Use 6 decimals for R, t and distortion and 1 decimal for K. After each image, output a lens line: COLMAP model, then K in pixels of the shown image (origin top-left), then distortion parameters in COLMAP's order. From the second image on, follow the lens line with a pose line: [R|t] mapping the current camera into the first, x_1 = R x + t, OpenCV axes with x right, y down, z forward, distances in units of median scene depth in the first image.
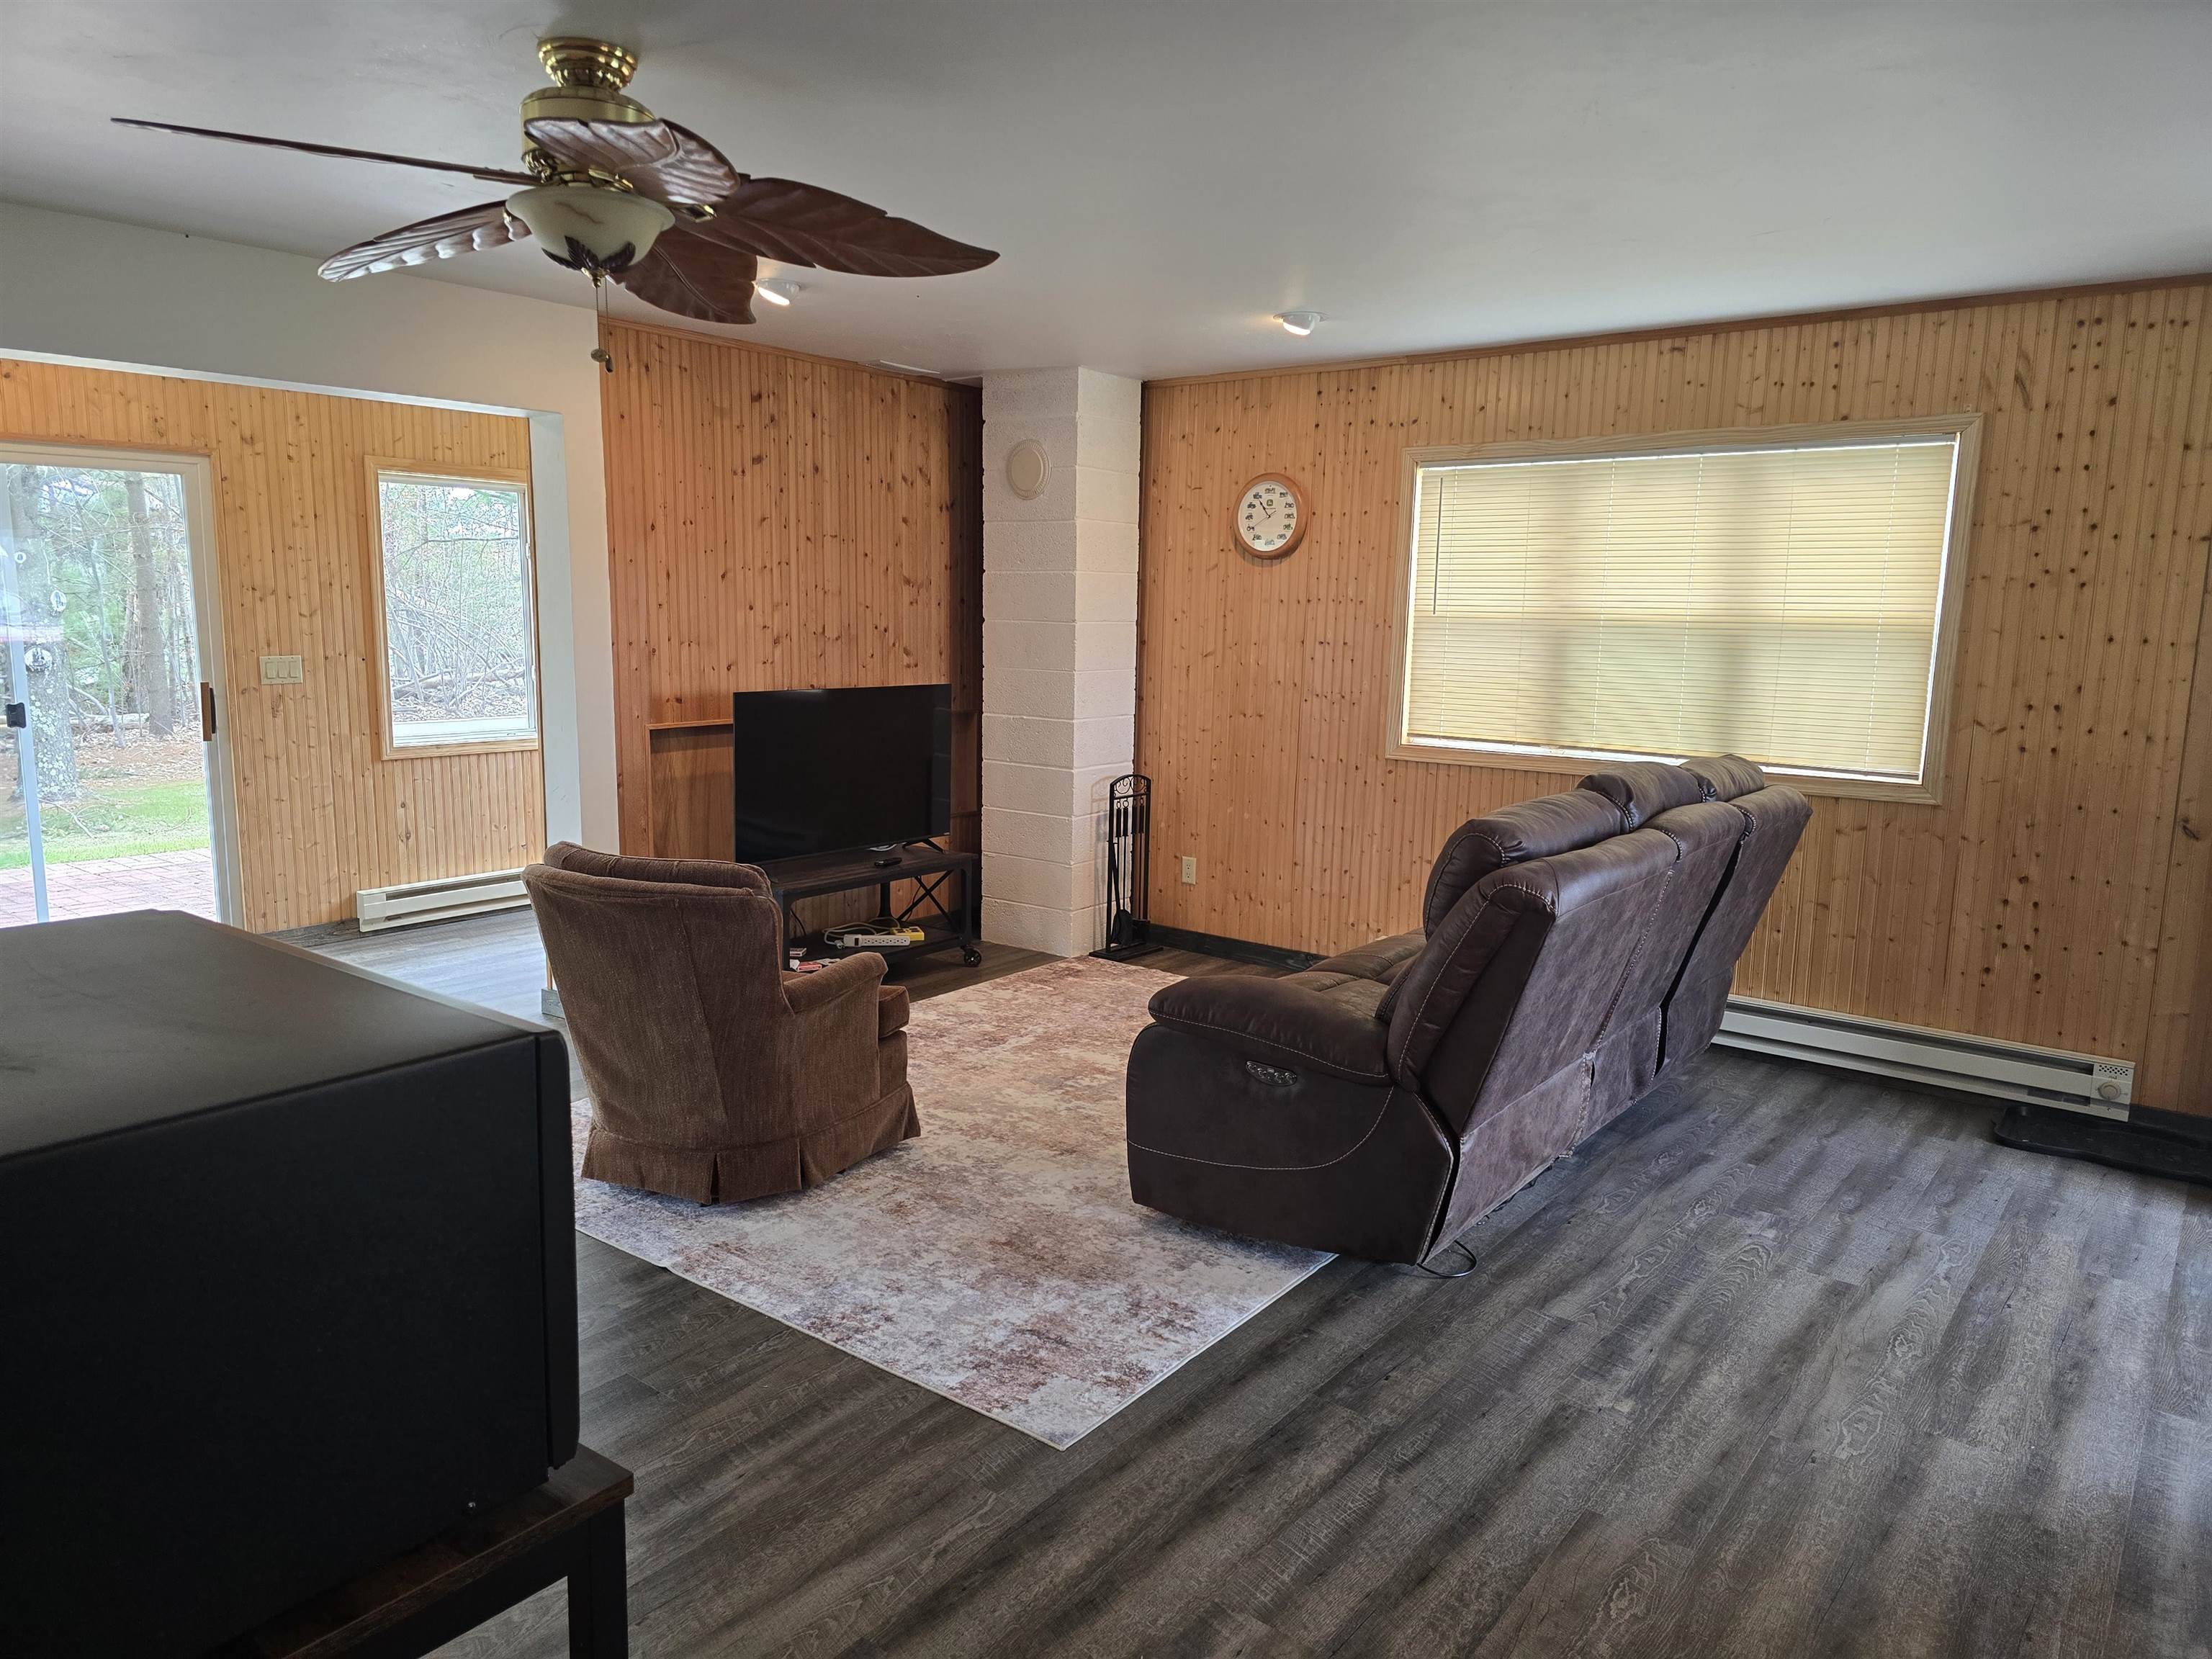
lens RADIAL K [[1482.3, 0, 1106.0], [0, 1482.3, 829.5], [0, 0, 1]] dist [0.073907, -0.065866]
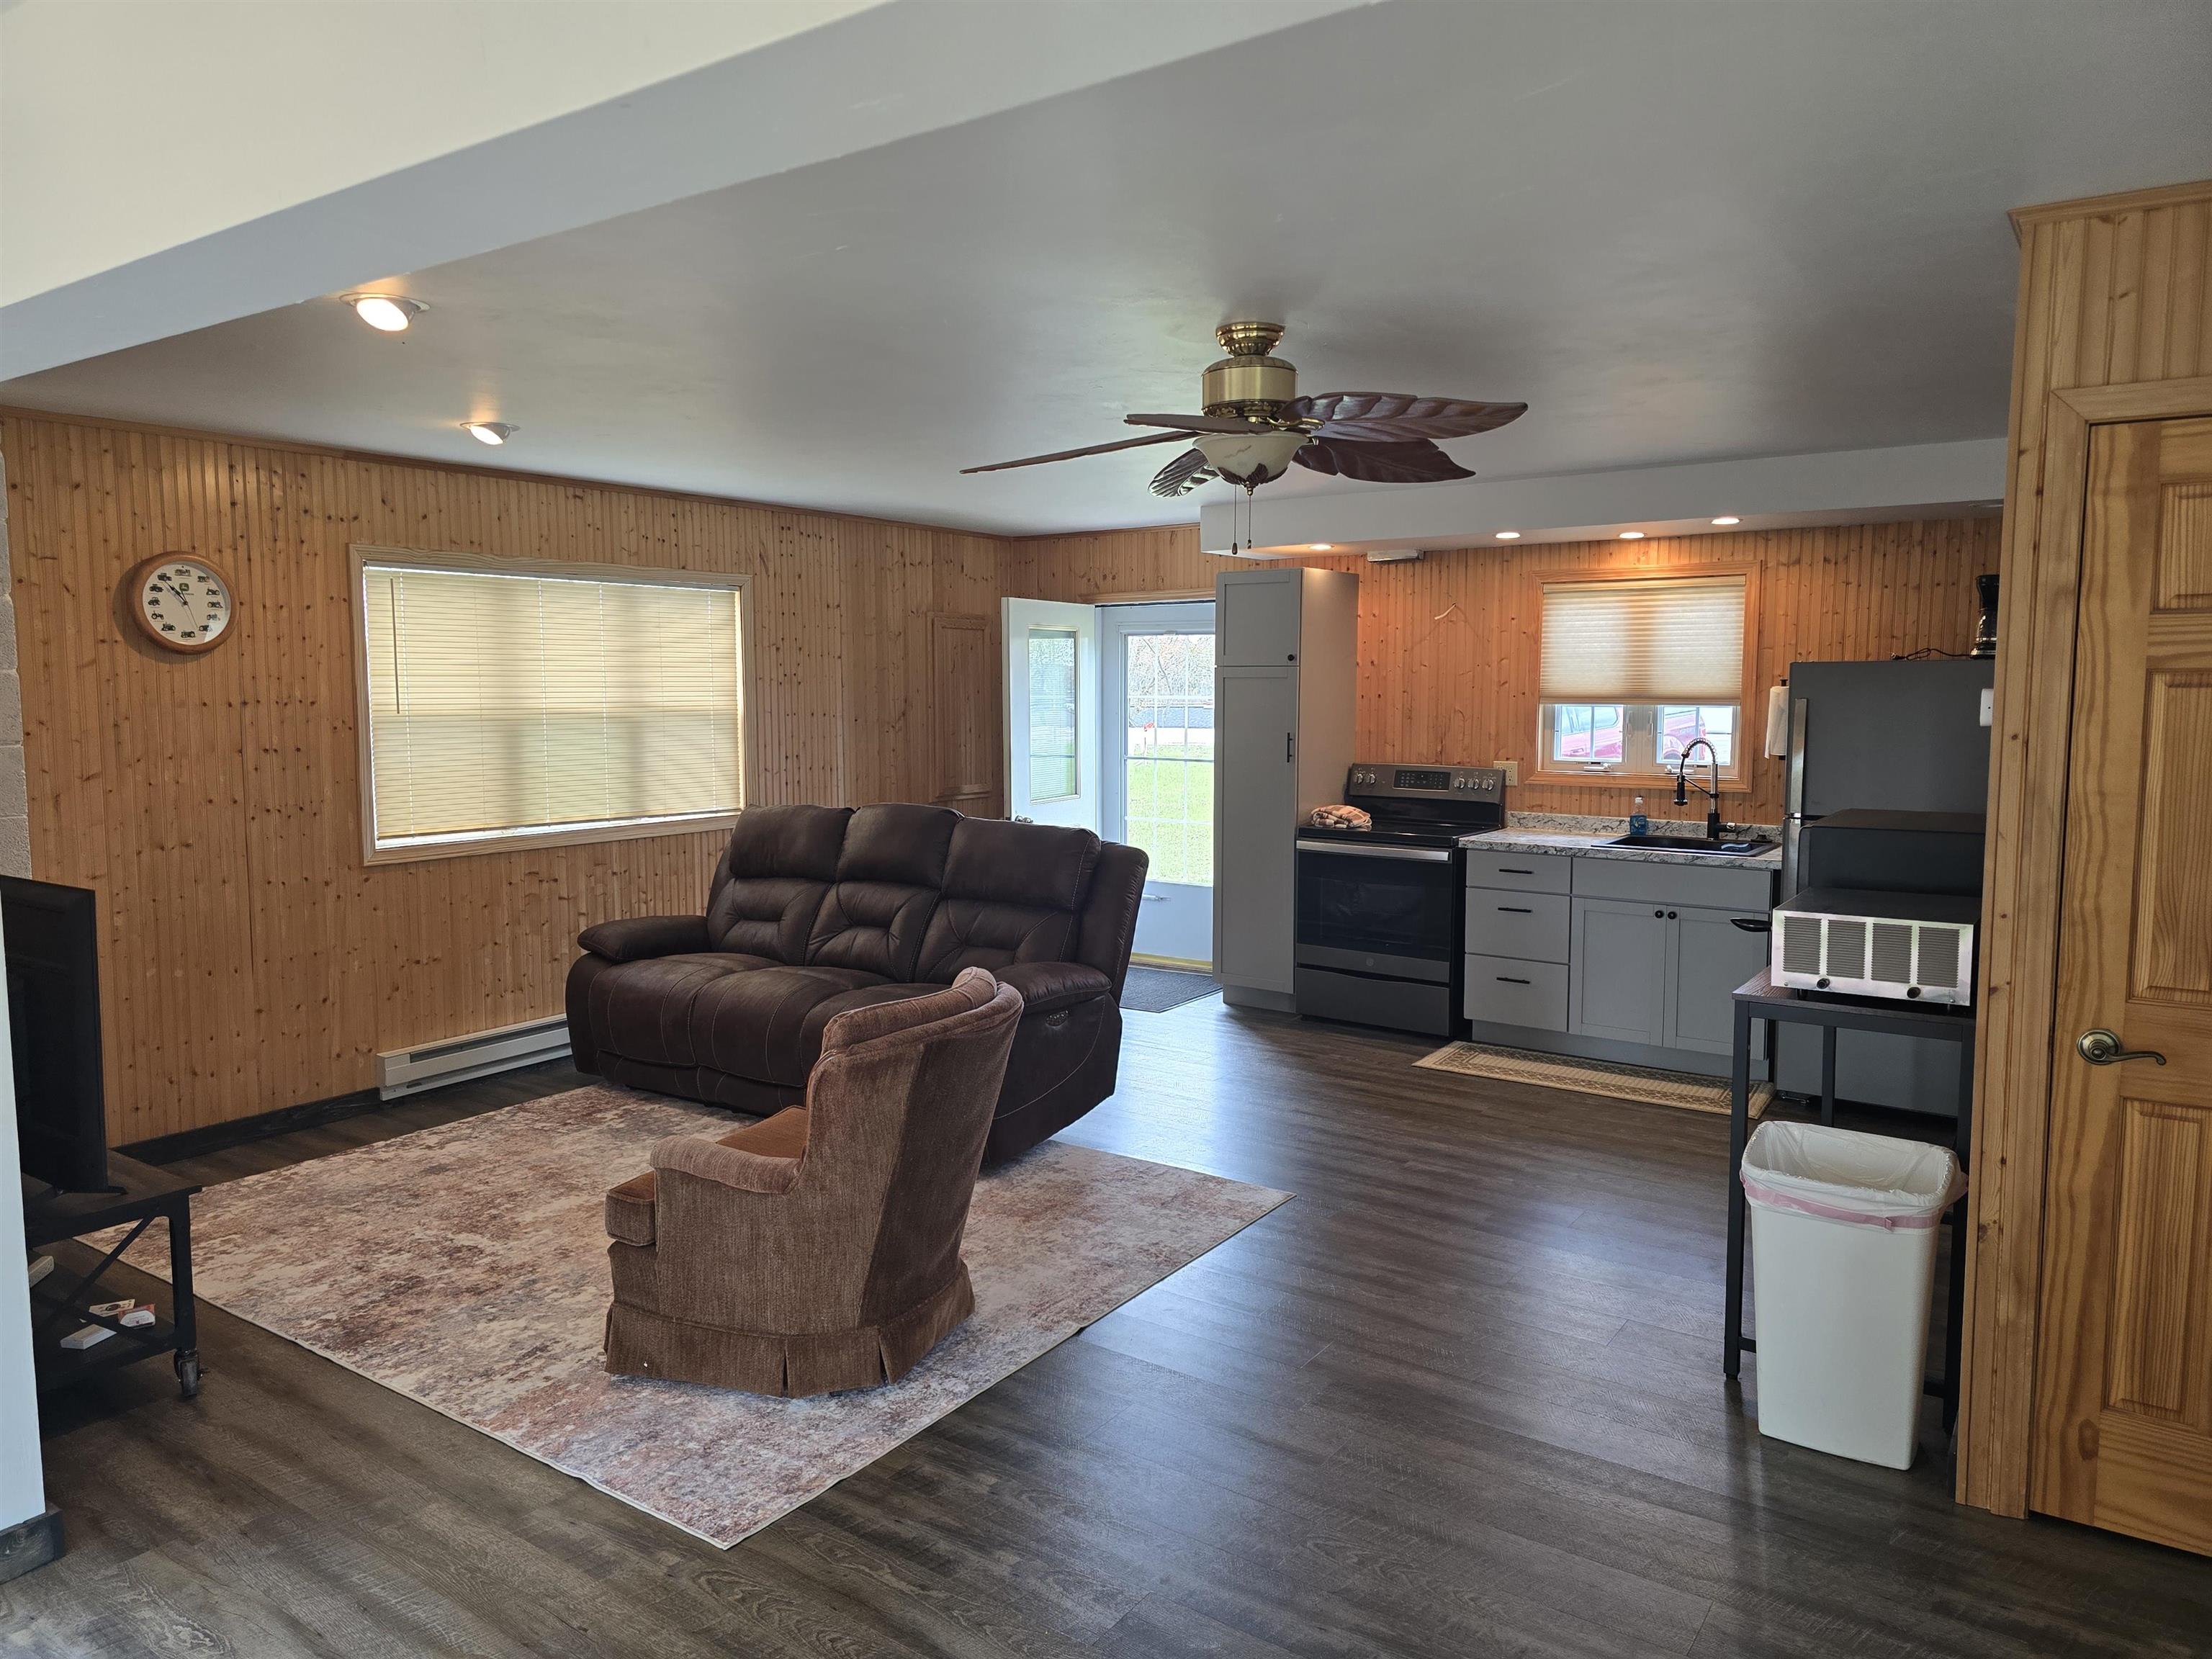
lens RADIAL K [[1502.7, 0, 1087.3], [0, 1502.7, 809.1], [0, 0, 1]] dist [0.081953, -0.072282]
pose [[-0.046073, -0.102116, 0.993705, -0.760110], [0.153534, 0.982218, 0.108054, -0.112875], [-0.987069, 0.157546, -0.029575, 0.546687]]
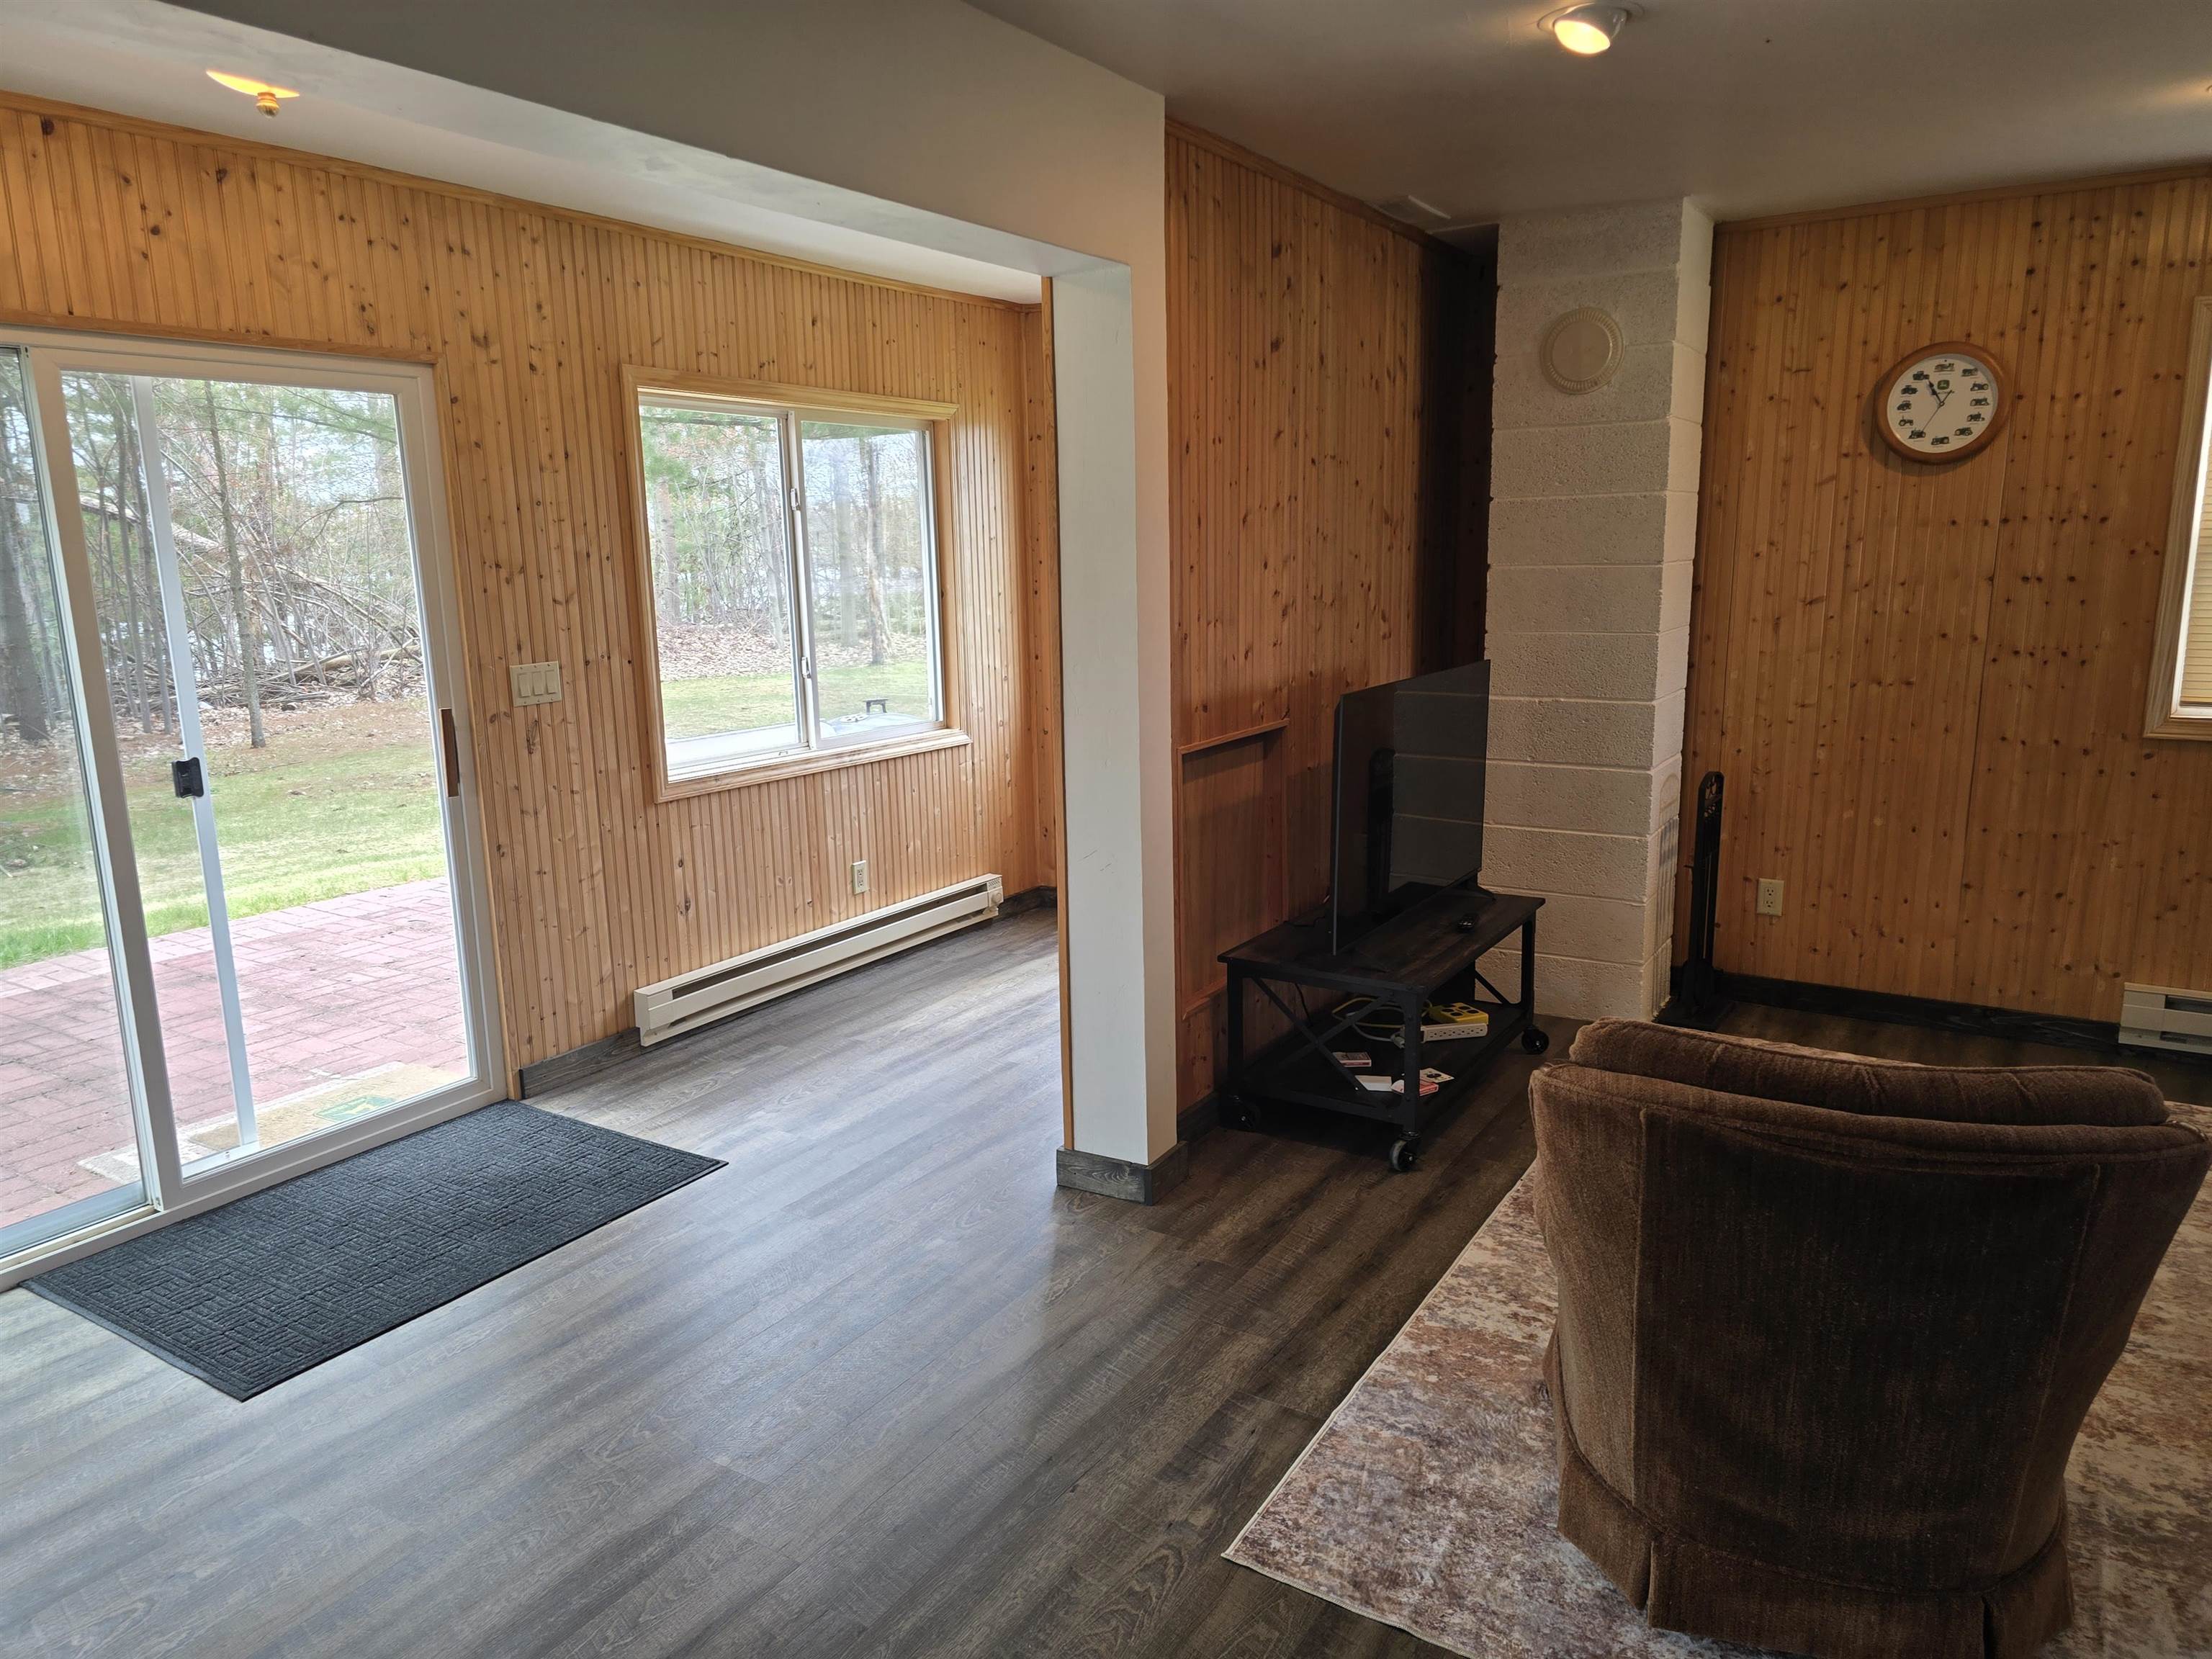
lens RADIAL K [[1482.3, 0, 1106.0], [0, 1482.3, 829.5], [0, 0, 1]] dist [0.073907, -0.065866]
pose [[0.994794, -0.053328, 0.086842, -0.359606], [0.049817, 0.997870, 0.042115, -0.056841], [-0.088903, -0.037569, 0.995331, 0.305189]]
